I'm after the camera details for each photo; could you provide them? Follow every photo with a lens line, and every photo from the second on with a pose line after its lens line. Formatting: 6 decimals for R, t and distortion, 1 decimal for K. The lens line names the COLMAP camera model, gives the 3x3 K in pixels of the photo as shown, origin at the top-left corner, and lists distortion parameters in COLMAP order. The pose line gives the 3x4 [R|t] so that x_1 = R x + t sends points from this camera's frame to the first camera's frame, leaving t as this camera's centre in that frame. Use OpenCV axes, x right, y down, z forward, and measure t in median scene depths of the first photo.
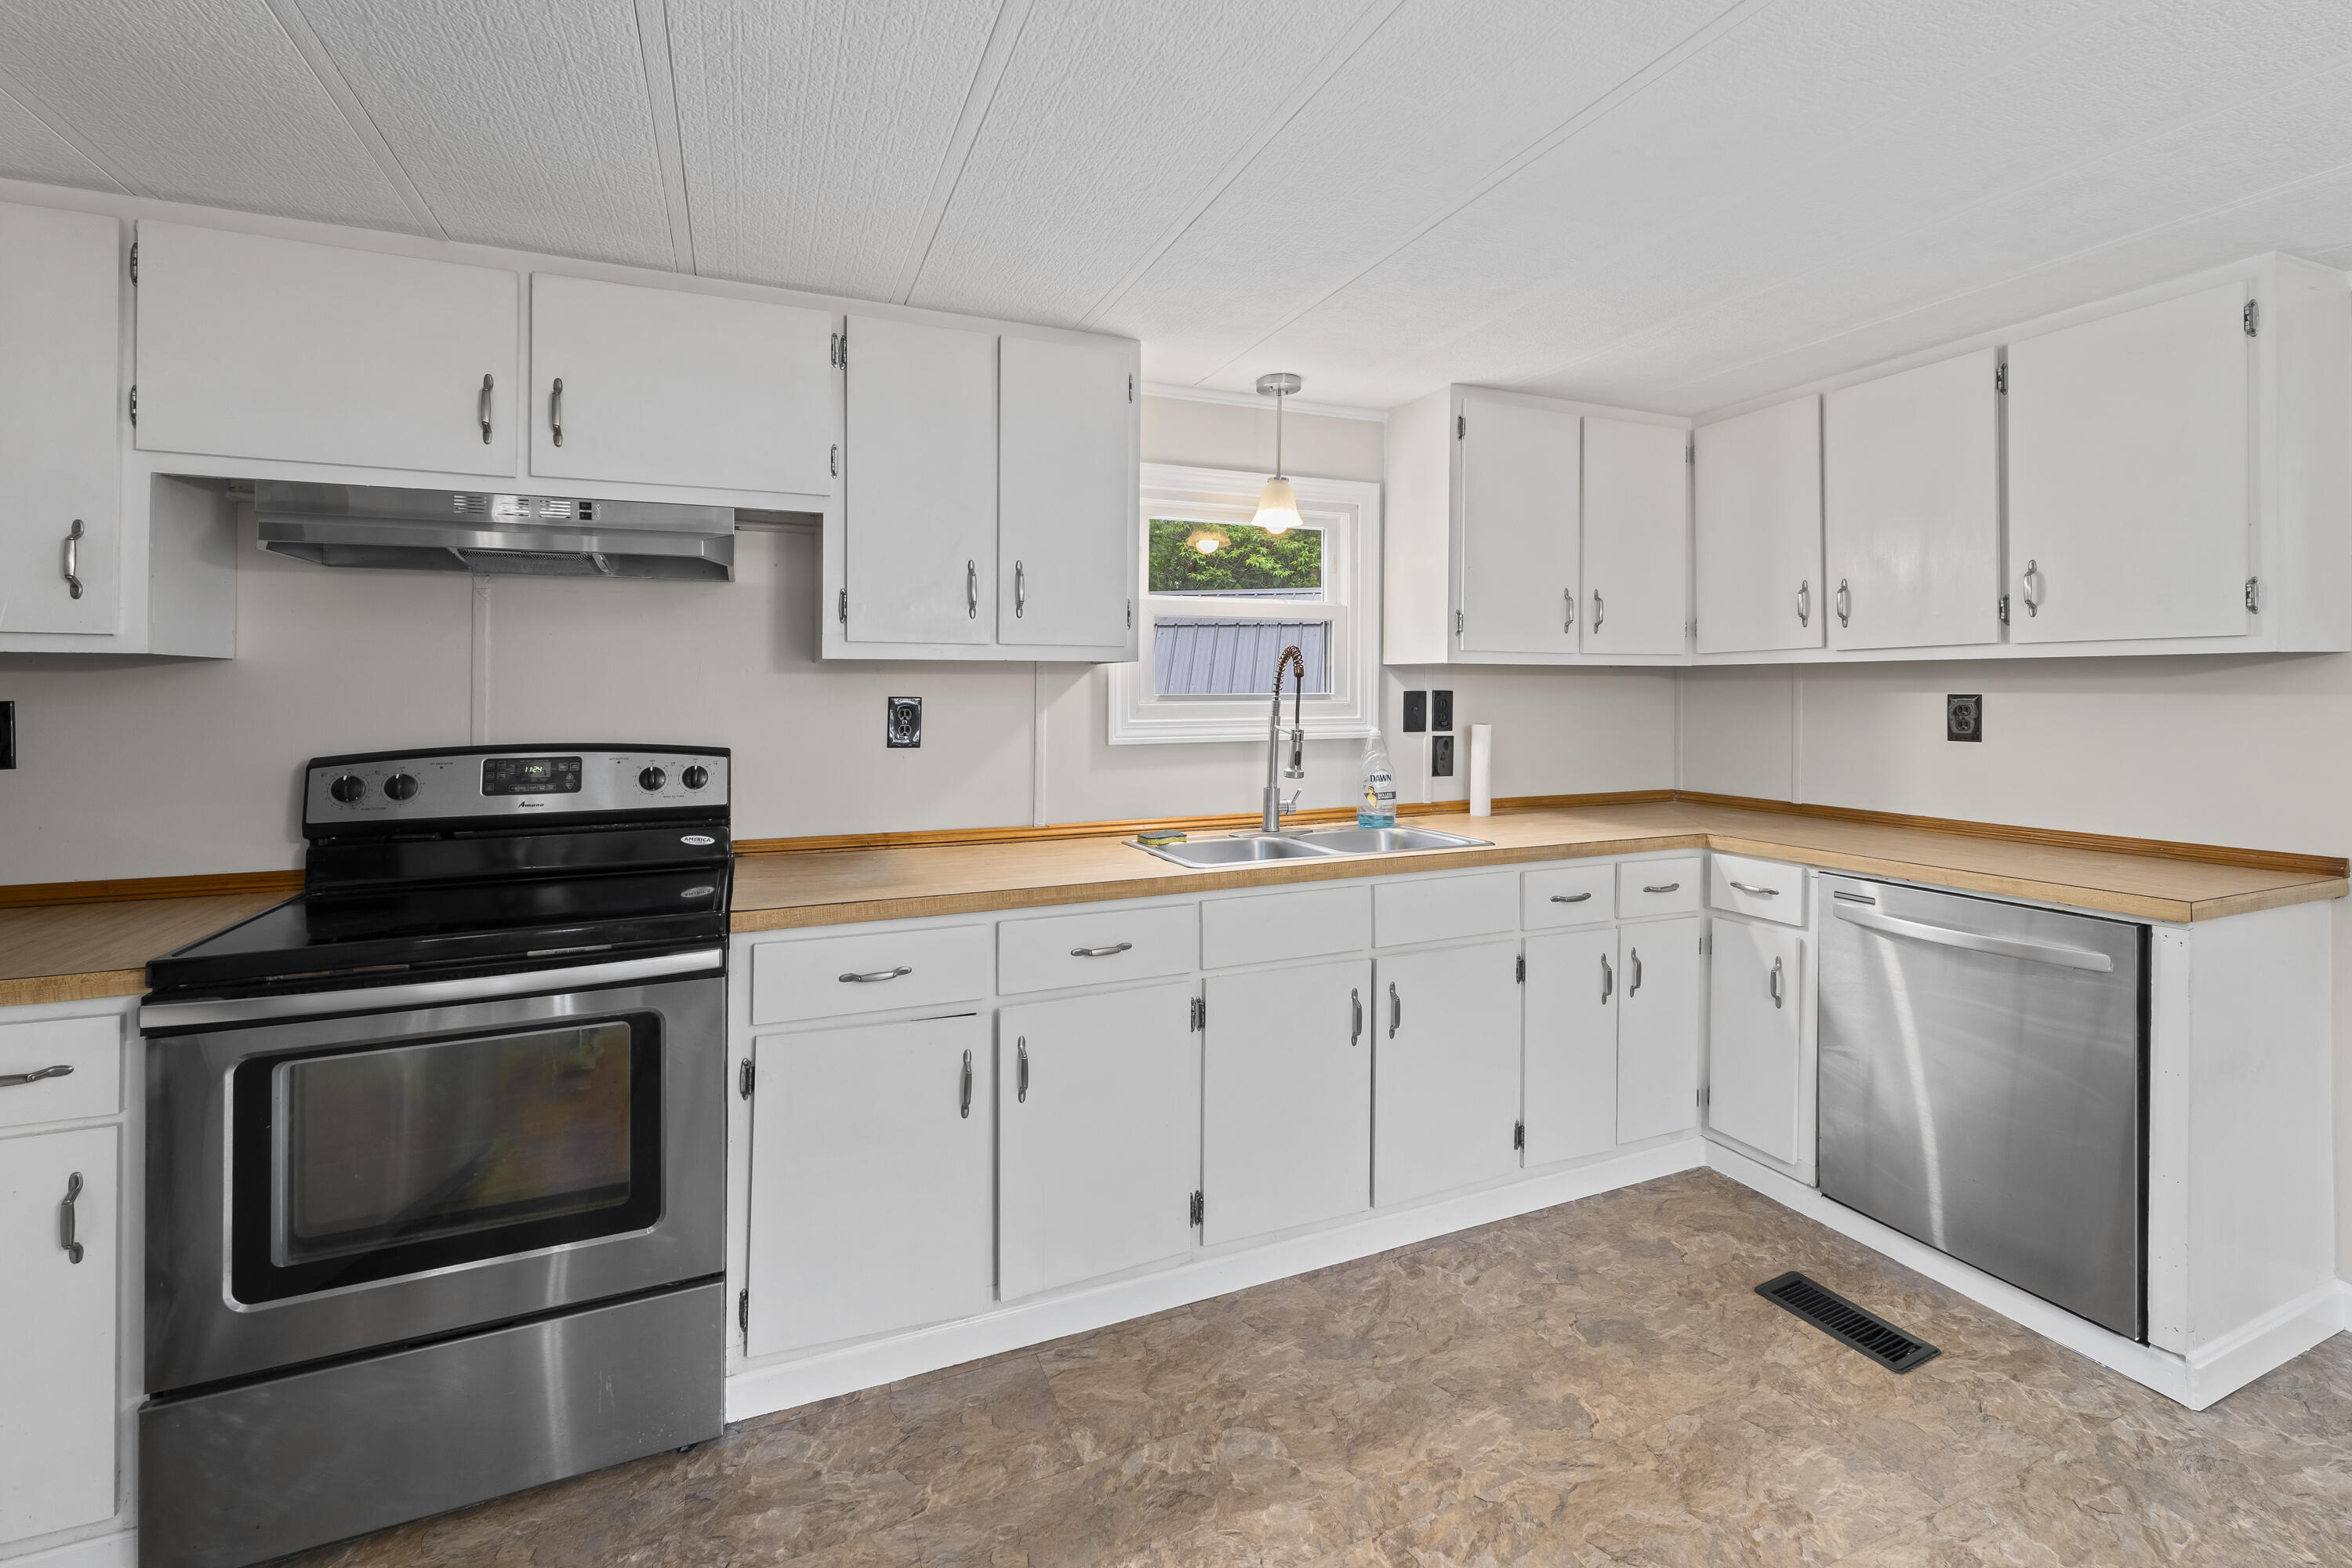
lens RADIAL K [[1003.3, 0, 1176.1], [0, 1003.3, 687.8], [0, 0, 1]] dist [0.000689, 0.000069]
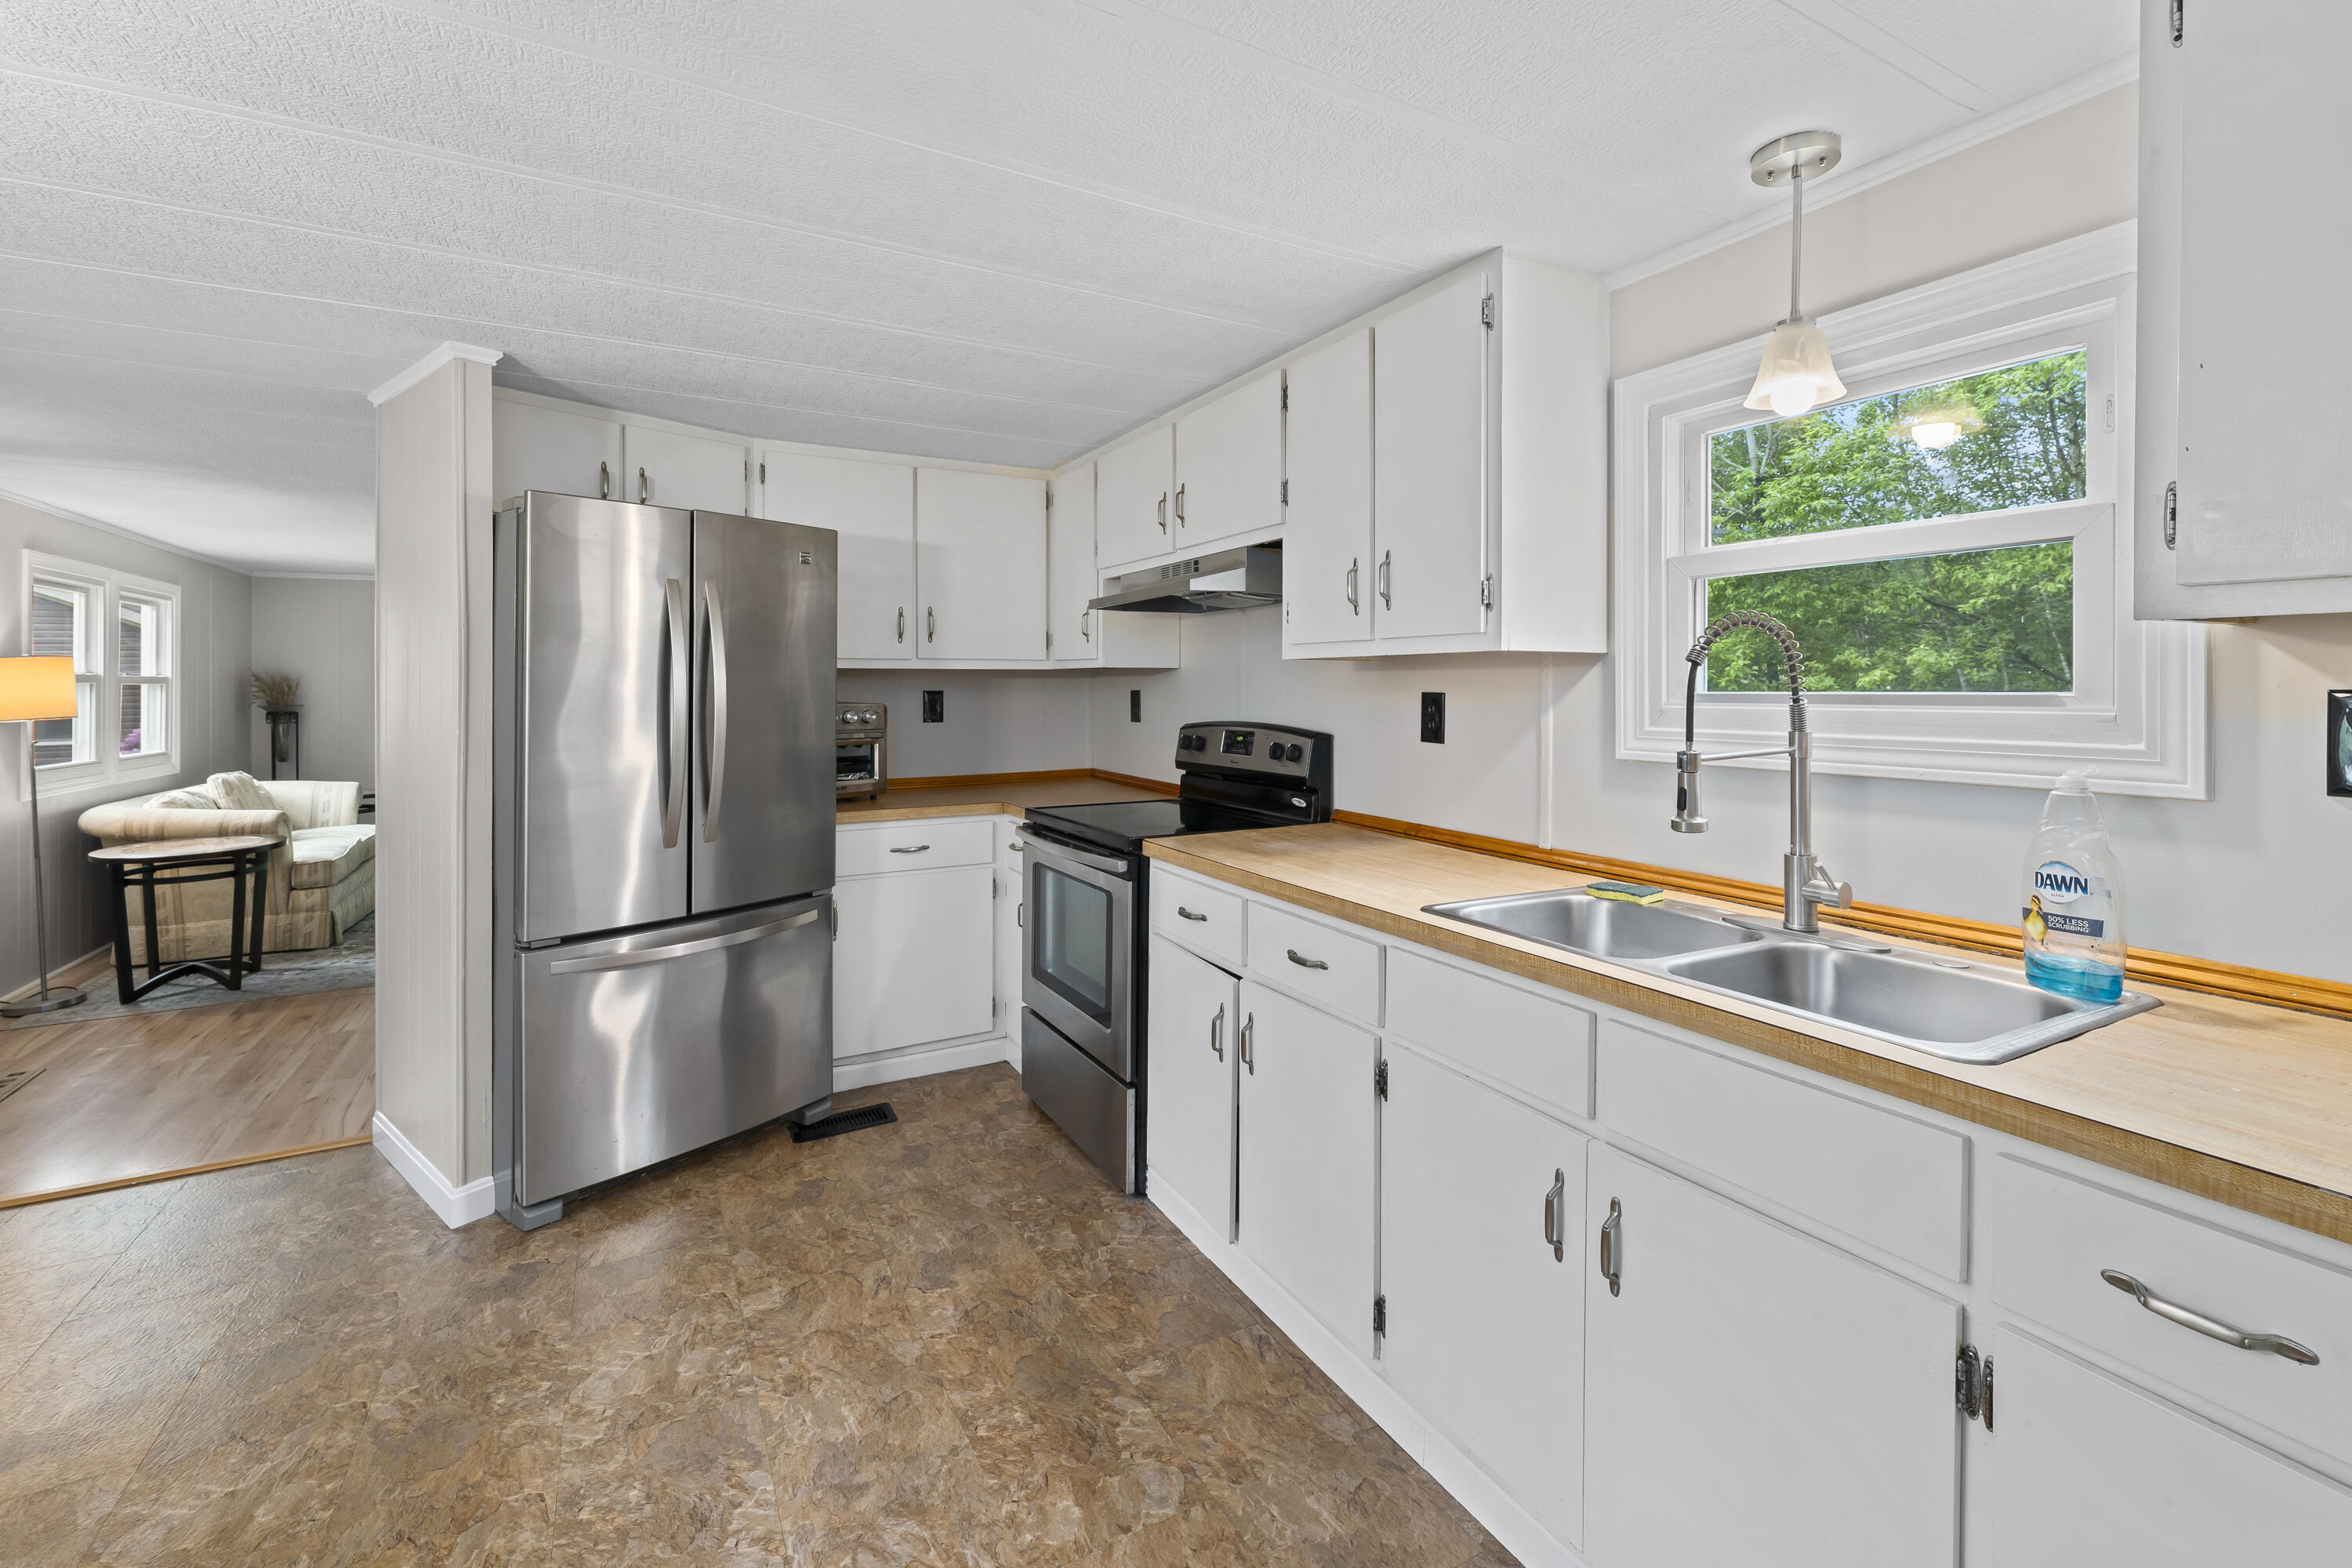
lens RADIAL K [[1003.3, 0, 1176.1], [0, 1003.3, 687.8], [0, 0, 1]] dist [0.000689, 0.000069]
pose [[0.100311, 0.003720, -0.994949, 0.956987], [0.002926, 0.999988, 0.004034, -0.000540], [0.994952, -0.003316, 0.100299, 0.877416]]
